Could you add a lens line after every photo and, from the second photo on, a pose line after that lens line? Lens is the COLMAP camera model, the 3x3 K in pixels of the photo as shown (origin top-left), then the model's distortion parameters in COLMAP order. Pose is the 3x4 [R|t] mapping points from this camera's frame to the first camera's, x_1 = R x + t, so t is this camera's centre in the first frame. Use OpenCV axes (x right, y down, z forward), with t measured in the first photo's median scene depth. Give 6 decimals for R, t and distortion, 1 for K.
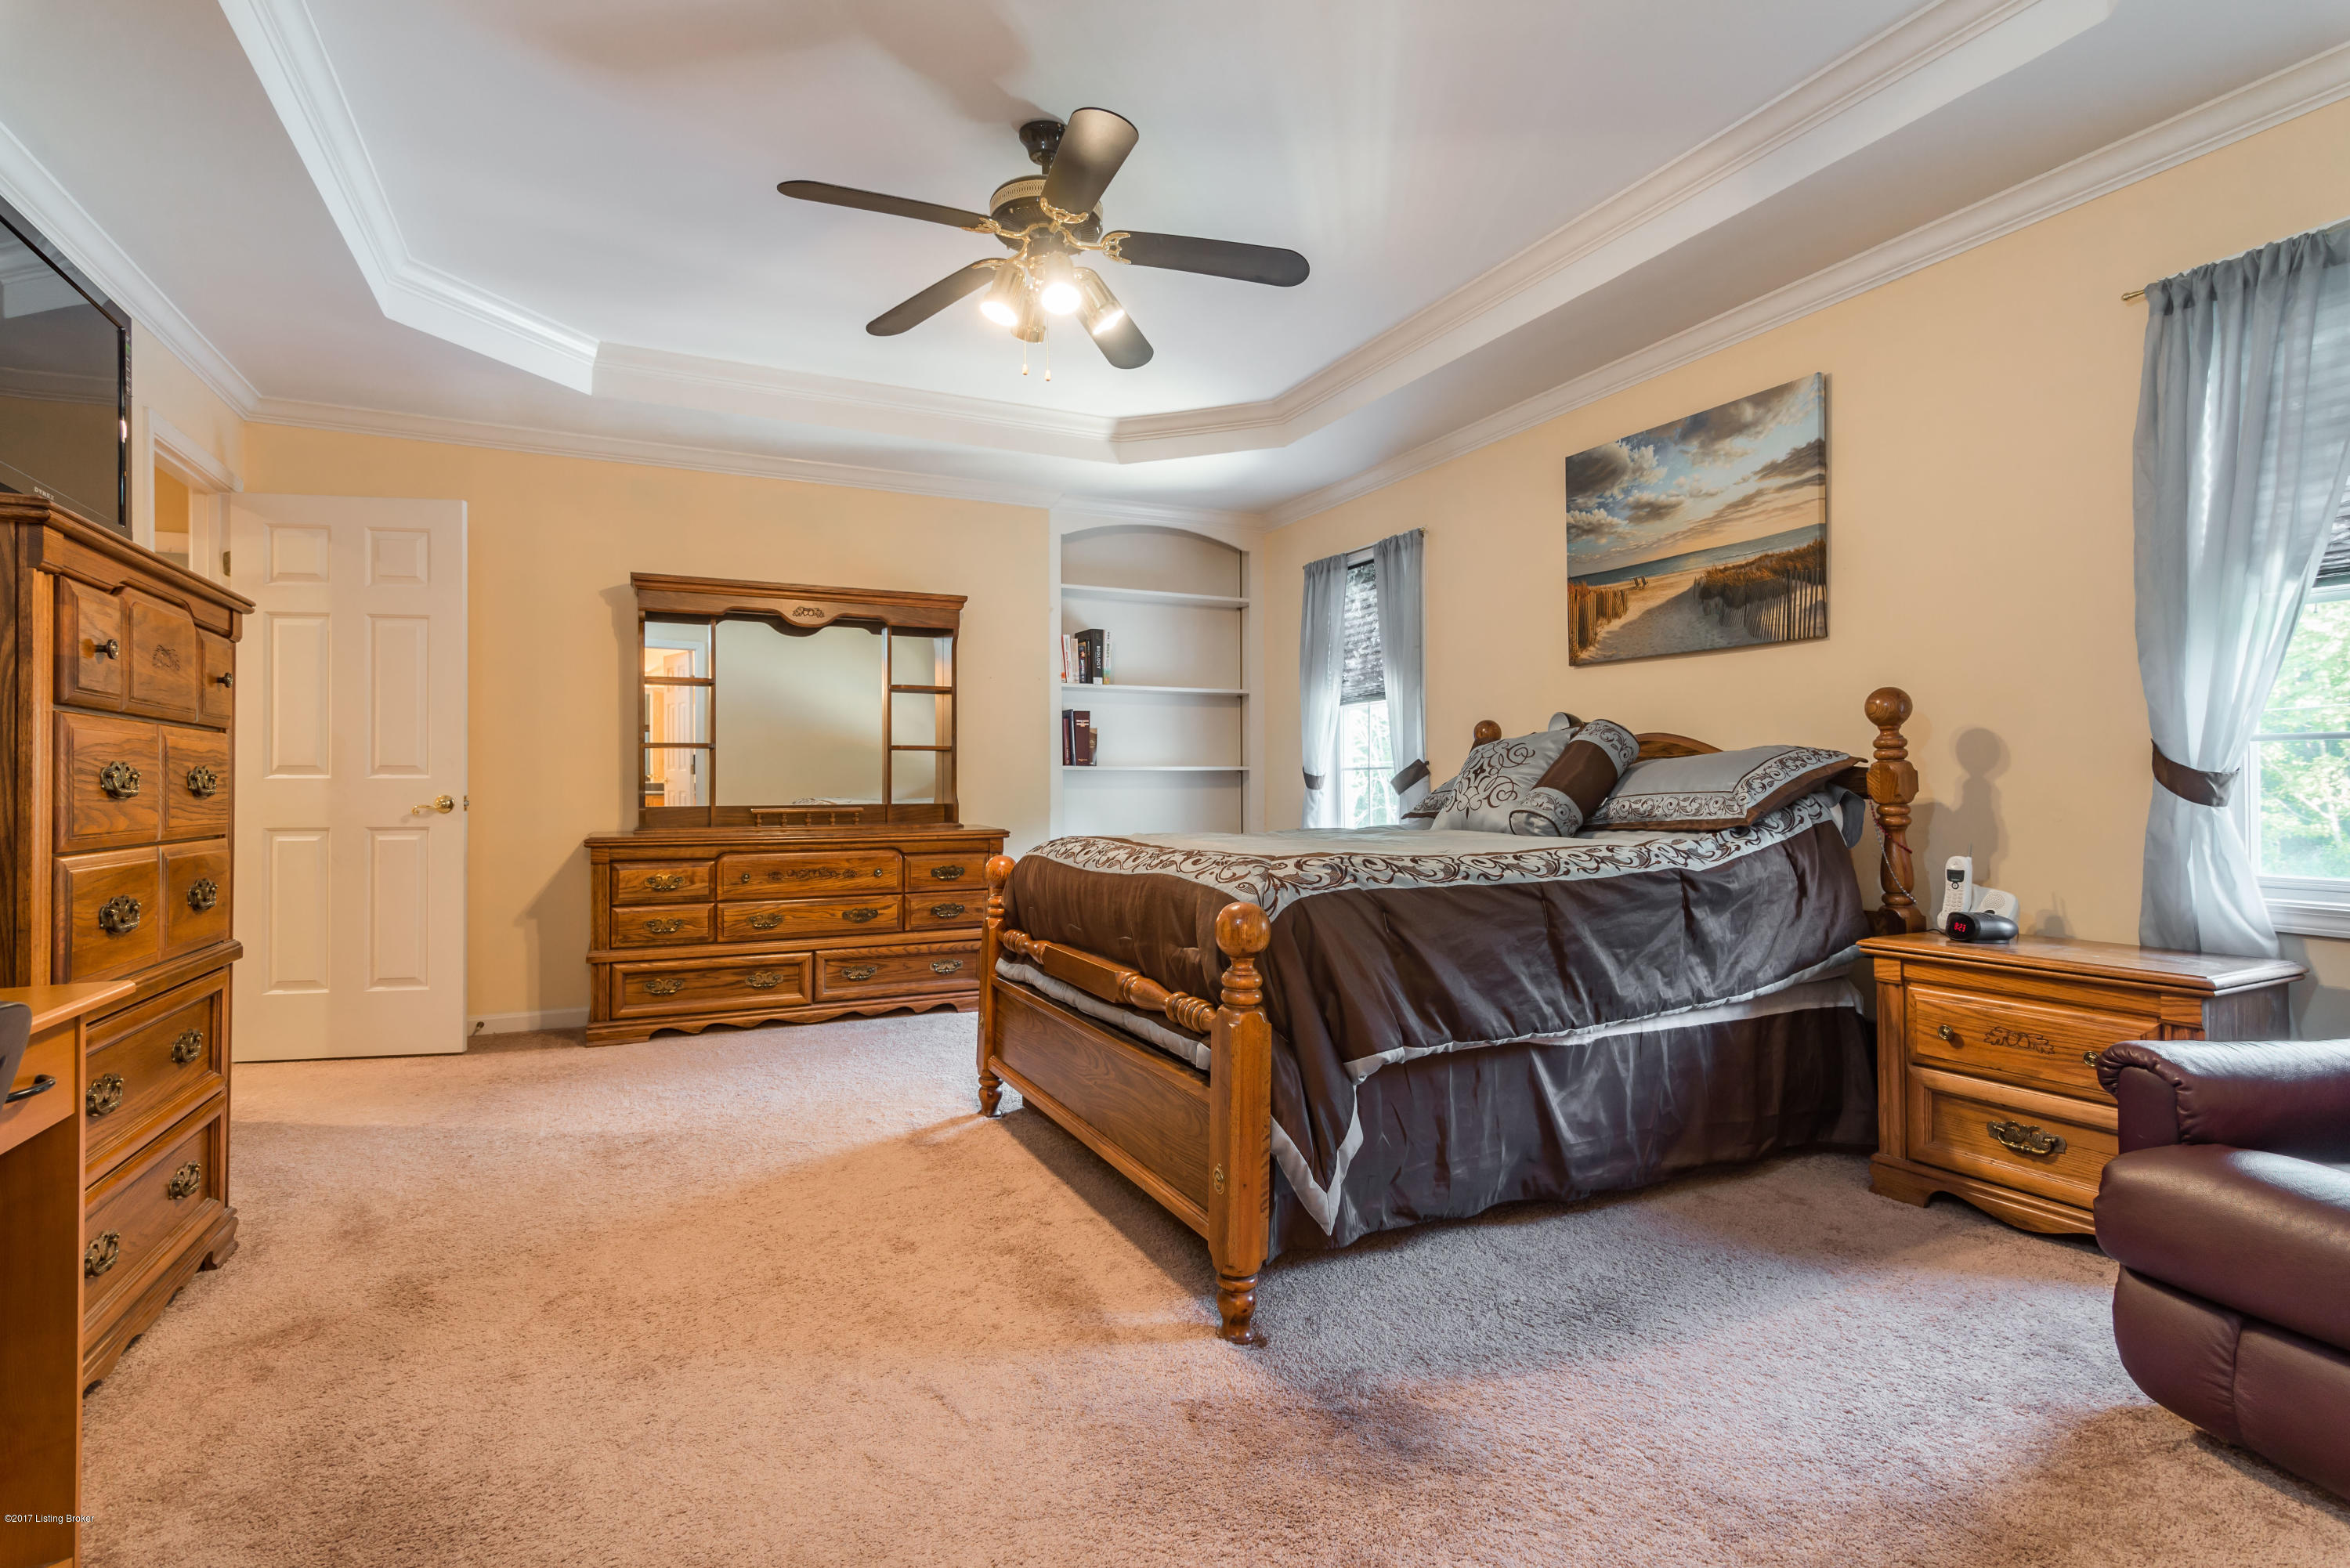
lens RADIAL K [[1138.6, 0, 1163.0], [0, 1138.6, 776.8], [0, 0, 1]] dist [0.015156, 0.000908]
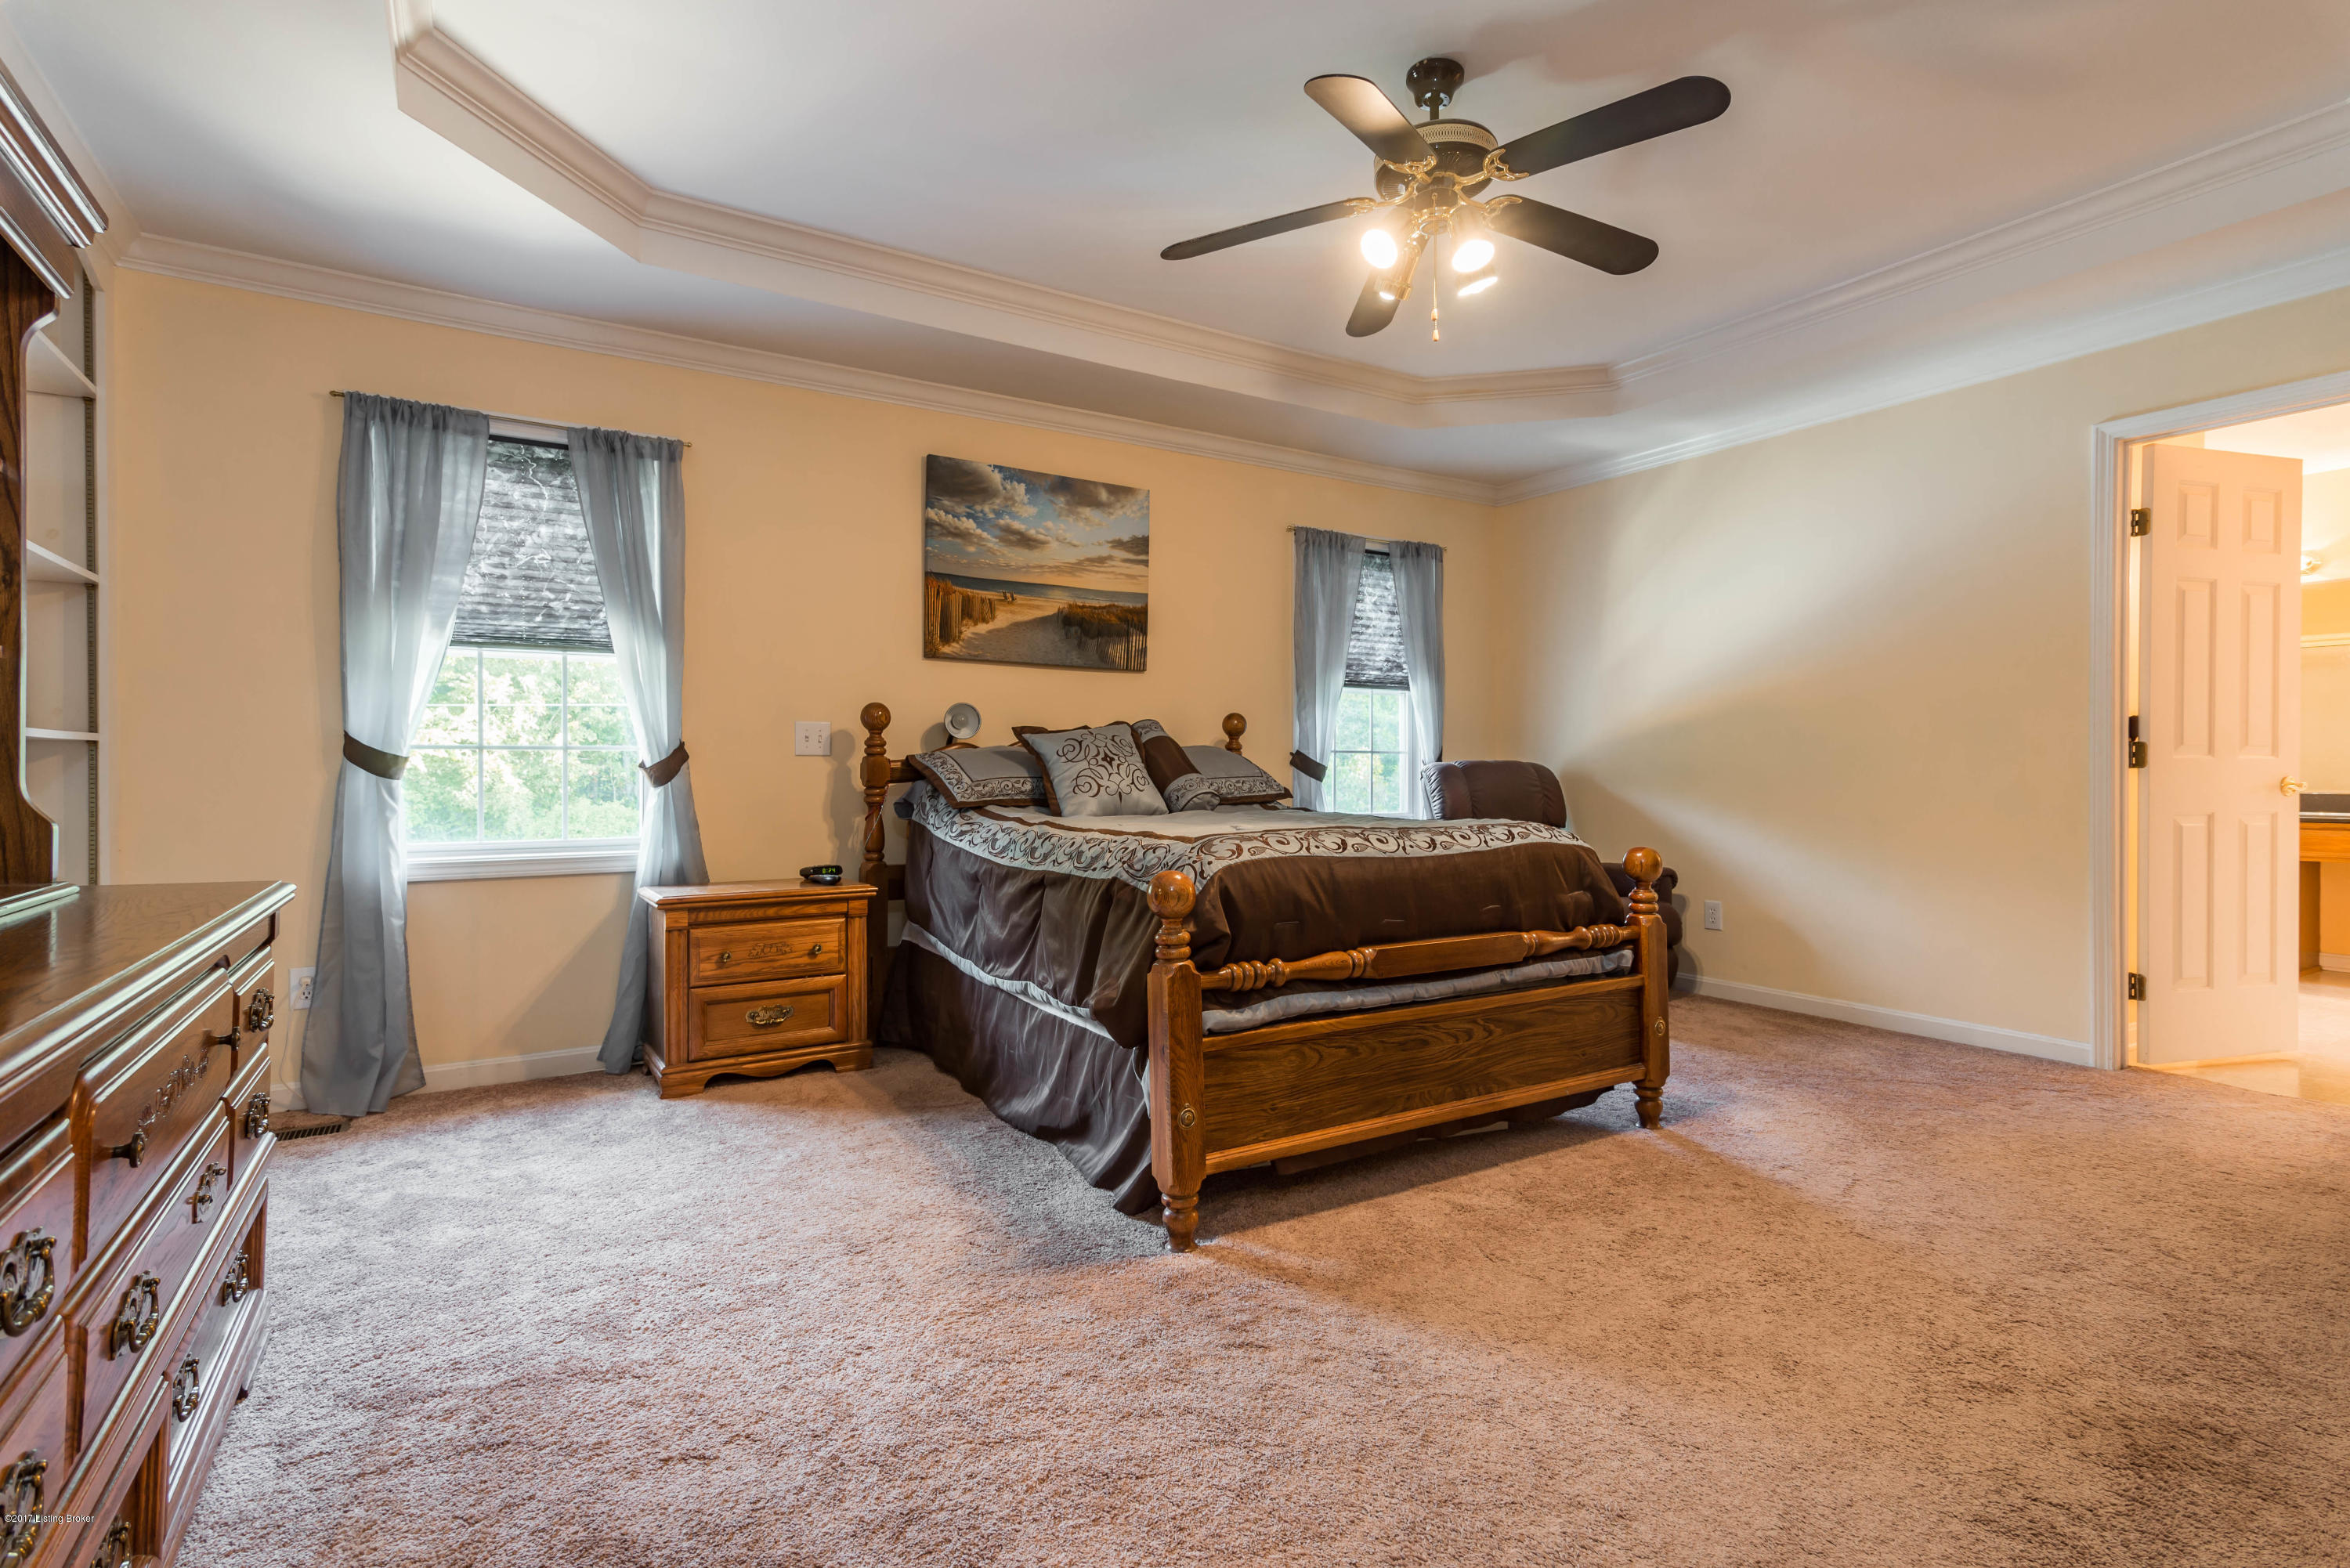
lens RADIAL K [[1138.6, 0, 1163.0], [0, 1138.6, 776.8], [0, 0, 1]] dist [0.015156, 0.000908]
pose [[-0.116033, -0.014736, 0.993136, -0.759083], [-0.011723, 0.999841, 0.013465, -0.005068], [-0.993176, -0.010080, -0.116187, 0.984509]]
